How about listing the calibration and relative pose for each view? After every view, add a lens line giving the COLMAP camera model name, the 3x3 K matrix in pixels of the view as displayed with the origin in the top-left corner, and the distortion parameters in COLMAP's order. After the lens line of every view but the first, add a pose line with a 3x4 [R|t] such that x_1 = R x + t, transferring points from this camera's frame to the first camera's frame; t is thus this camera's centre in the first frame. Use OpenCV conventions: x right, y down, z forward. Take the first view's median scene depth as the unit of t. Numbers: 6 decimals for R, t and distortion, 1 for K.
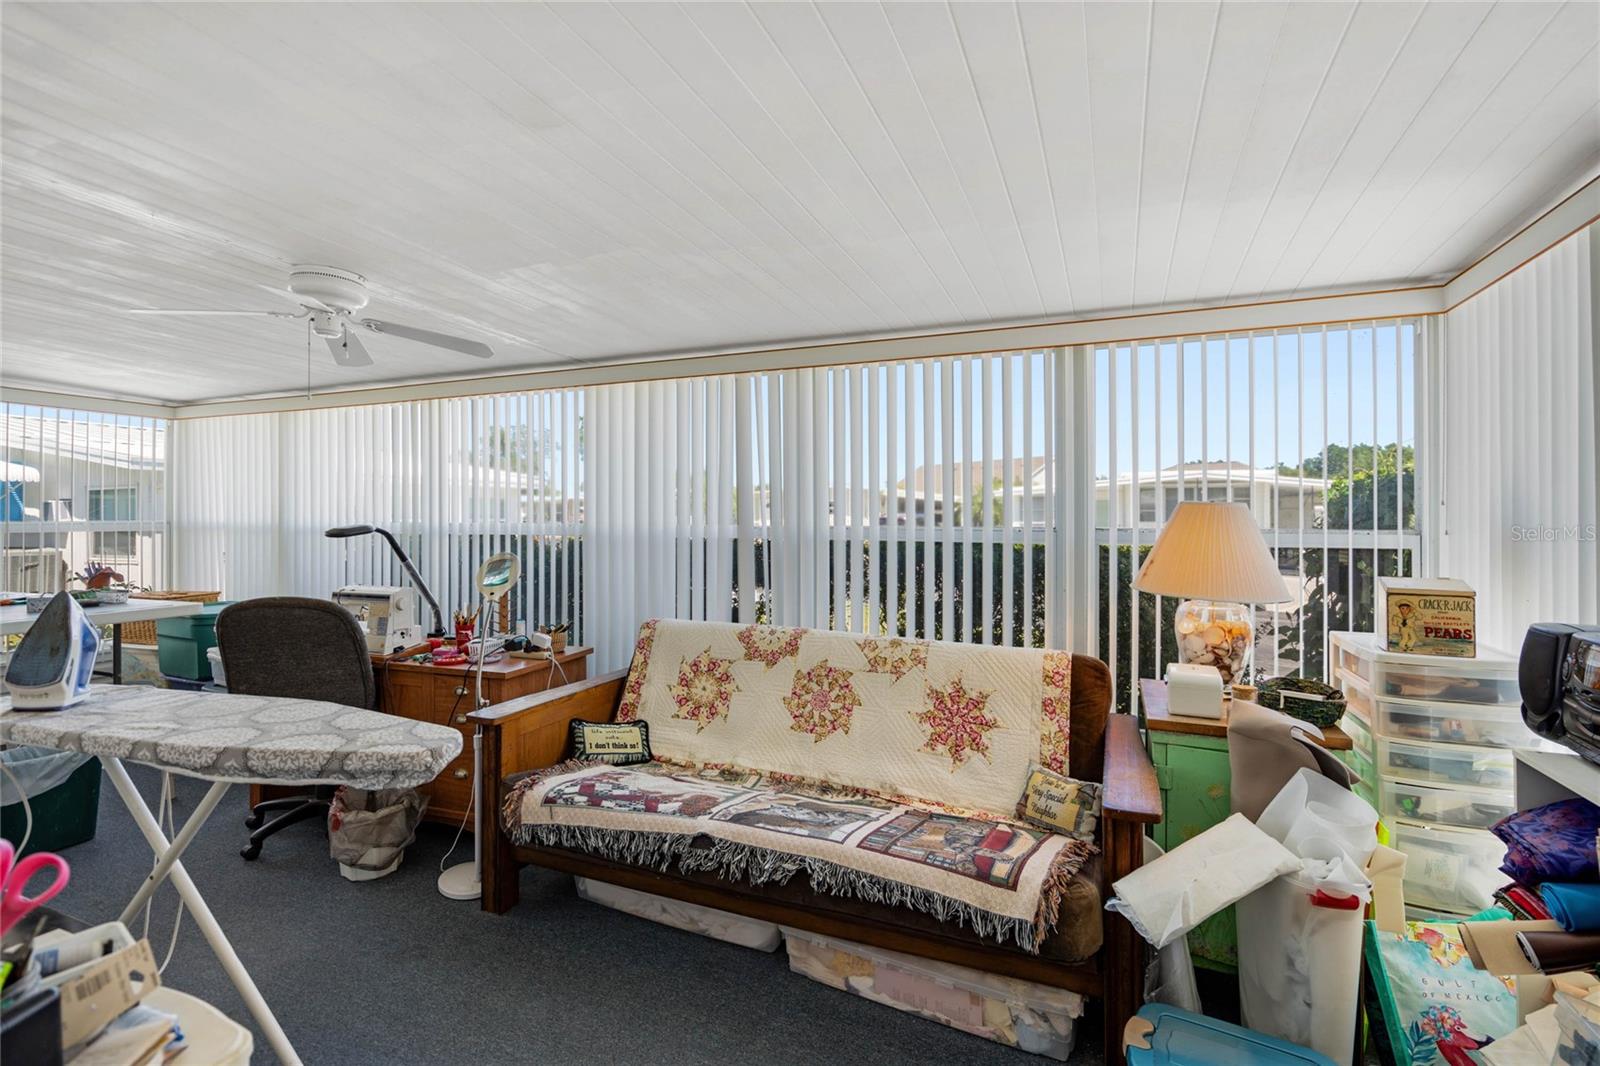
lens RADIAL K [[722.8, 0, 781.4], [0, 722.8, 512.1], [0, 0, 1]] dist [-0.004015, 0.001340]
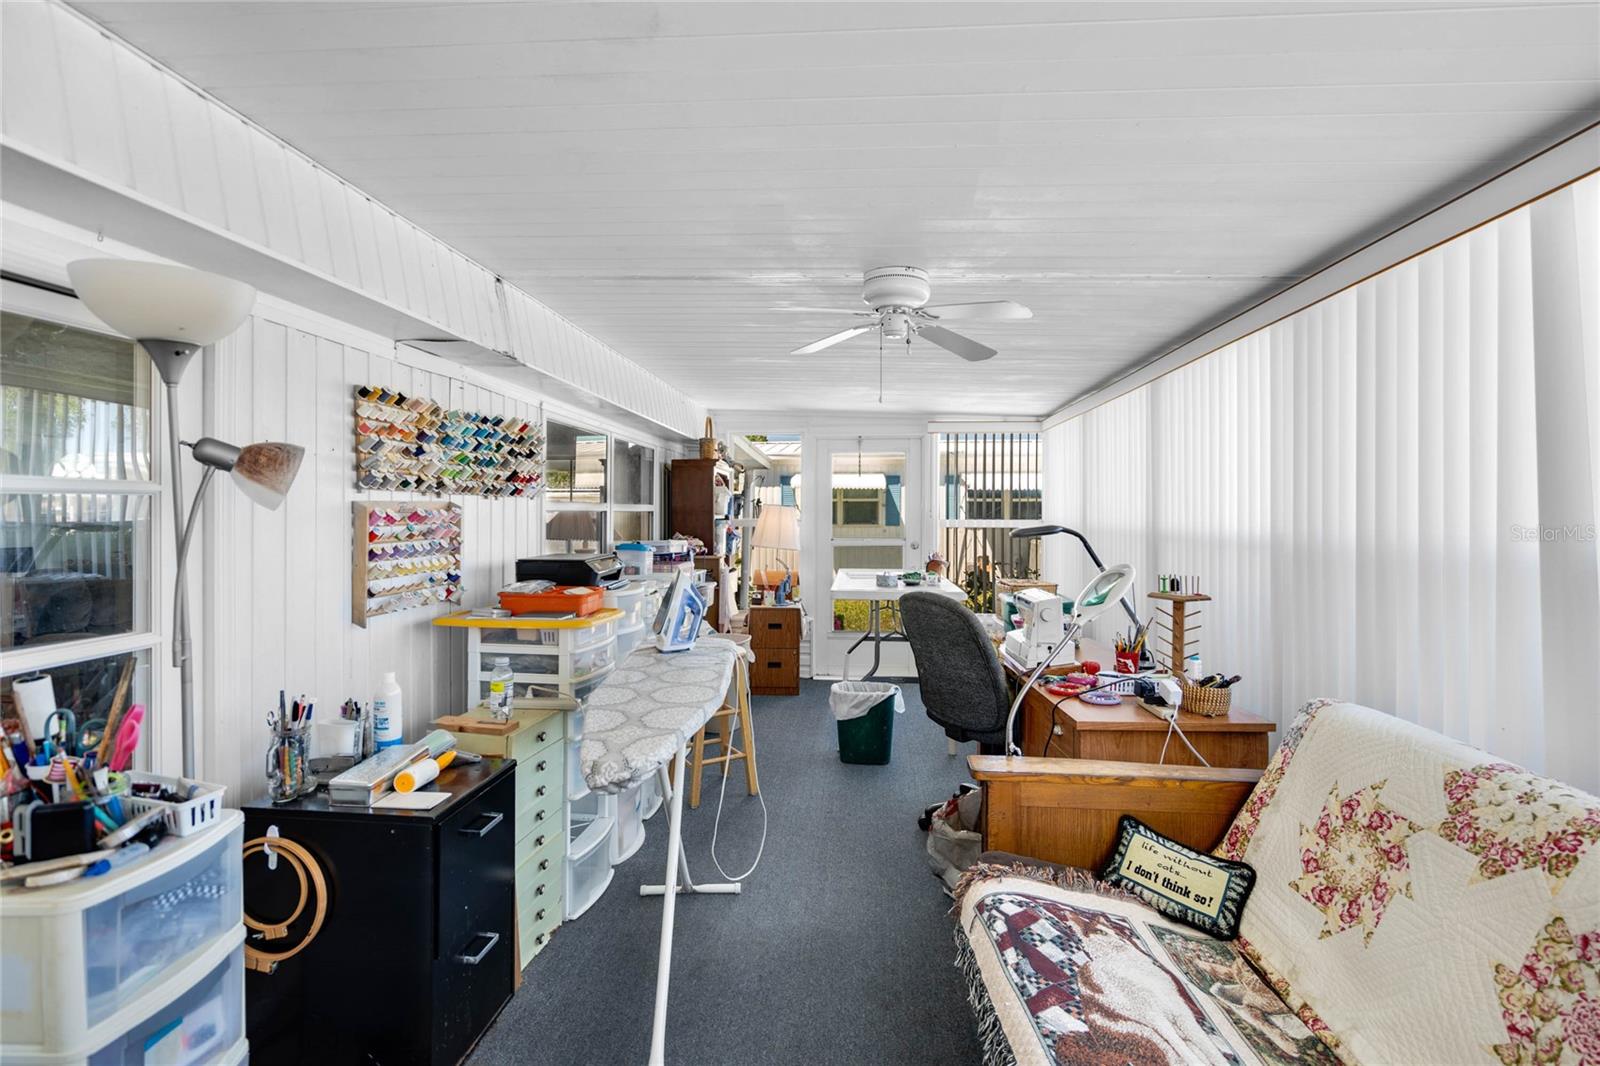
lens RADIAL K [[722.8, 0, 771.7], [0, 722.8, 509.8], [0, 0, 1]] dist [-0.004015, 0.001340]
pose [[0.318746, -0.004928, -0.947827, 0.255431], [0.002172, 0.999988, -0.004469, 0.002100], [0.947838, -0.000635, 0.318753, 0.479810]]
